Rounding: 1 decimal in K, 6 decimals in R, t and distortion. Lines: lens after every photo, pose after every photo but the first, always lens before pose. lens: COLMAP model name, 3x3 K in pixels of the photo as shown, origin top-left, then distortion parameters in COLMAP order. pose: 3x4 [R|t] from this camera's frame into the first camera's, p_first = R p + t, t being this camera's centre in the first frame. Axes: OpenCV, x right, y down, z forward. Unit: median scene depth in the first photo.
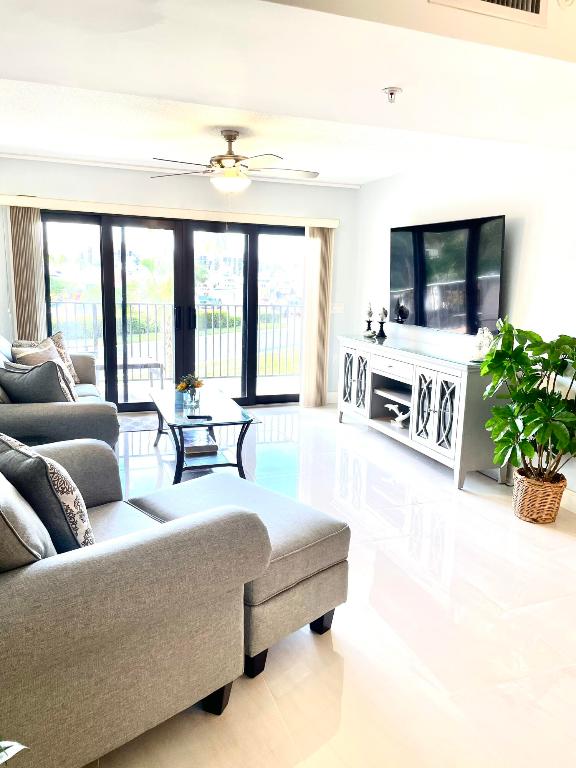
lens RADIAL K [[585.8, 0, 288.0], [0, 585.8, 384.0], [0, 0, 1]] dist [0.091508, -0.135200]
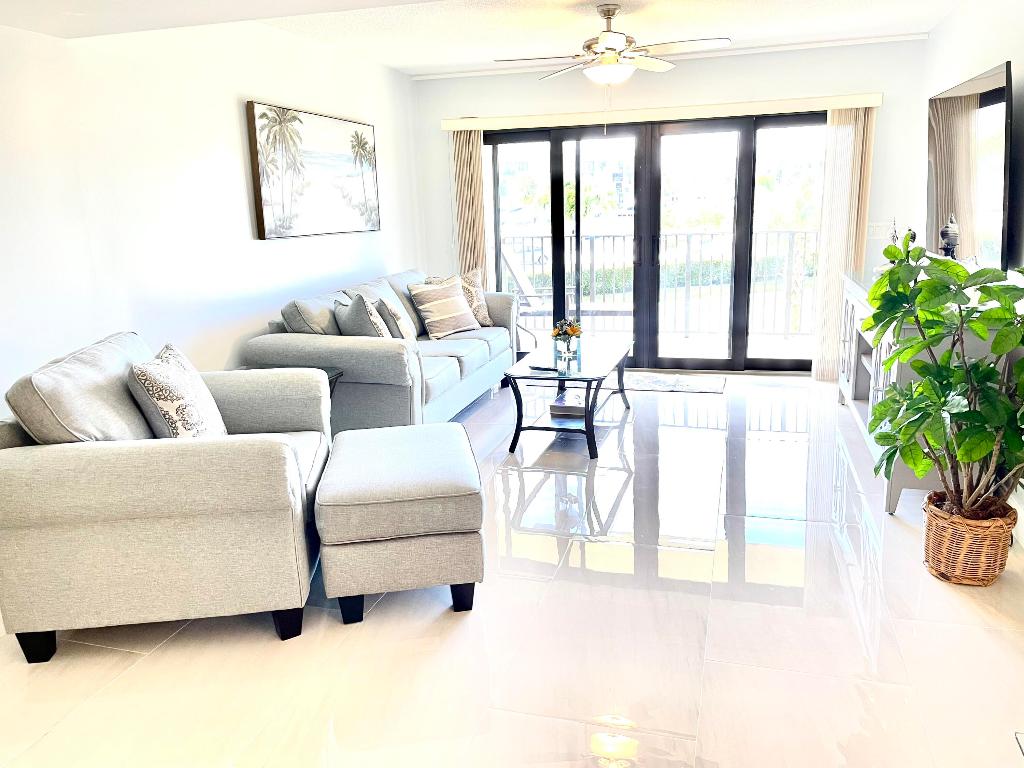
lens RADIAL K [[781.1, 0, 512.0], [0, 781.1, 384.0], [0, 0, 1]] dist [0.091508, -0.135200]
pose [[0.797993, 0.086878, -0.596372, 0.347150], [-0.058054, 0.996034, 0.067420, 0.004448], [0.599864, -0.019179, 0.799872, 0.063516]]
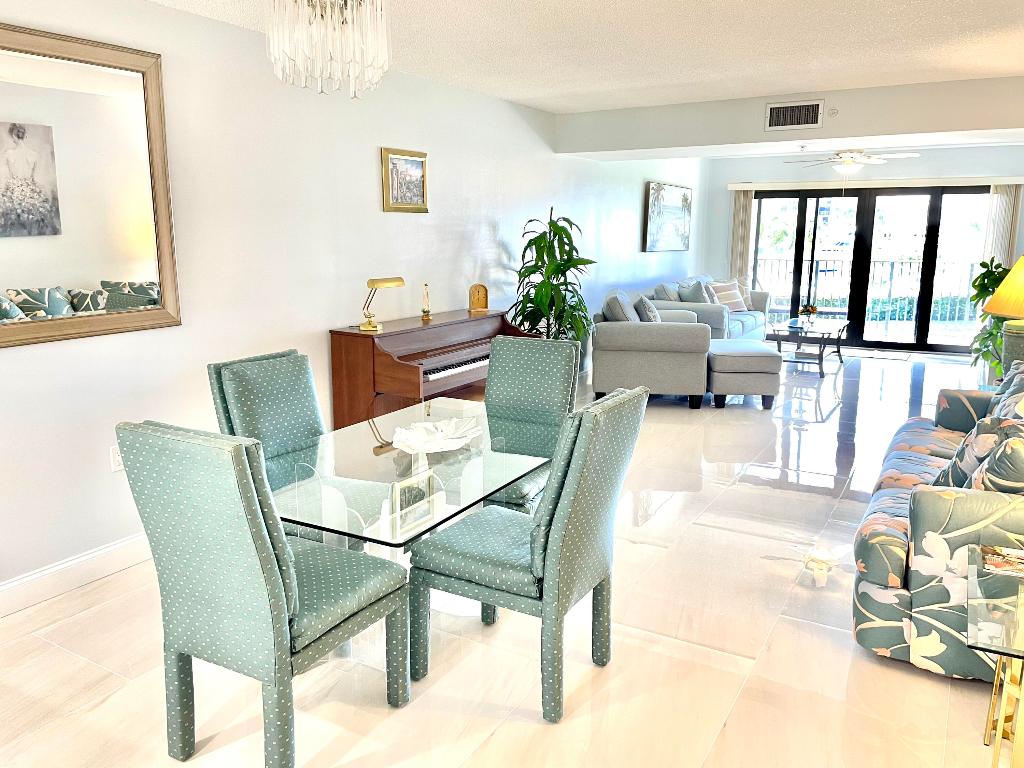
lens RADIAL K [[781.1, 0, 512.0], [0, 781.1, 384.0], [0, 0, 1]] dist [0.091508, -0.135200]
pose [[0.634358, 0.120855, -0.763534, 0.692278], [-0.126790, 0.990594, 0.051455, 0.137365], [0.762571, 0.064168, 0.643715, -0.615517]]
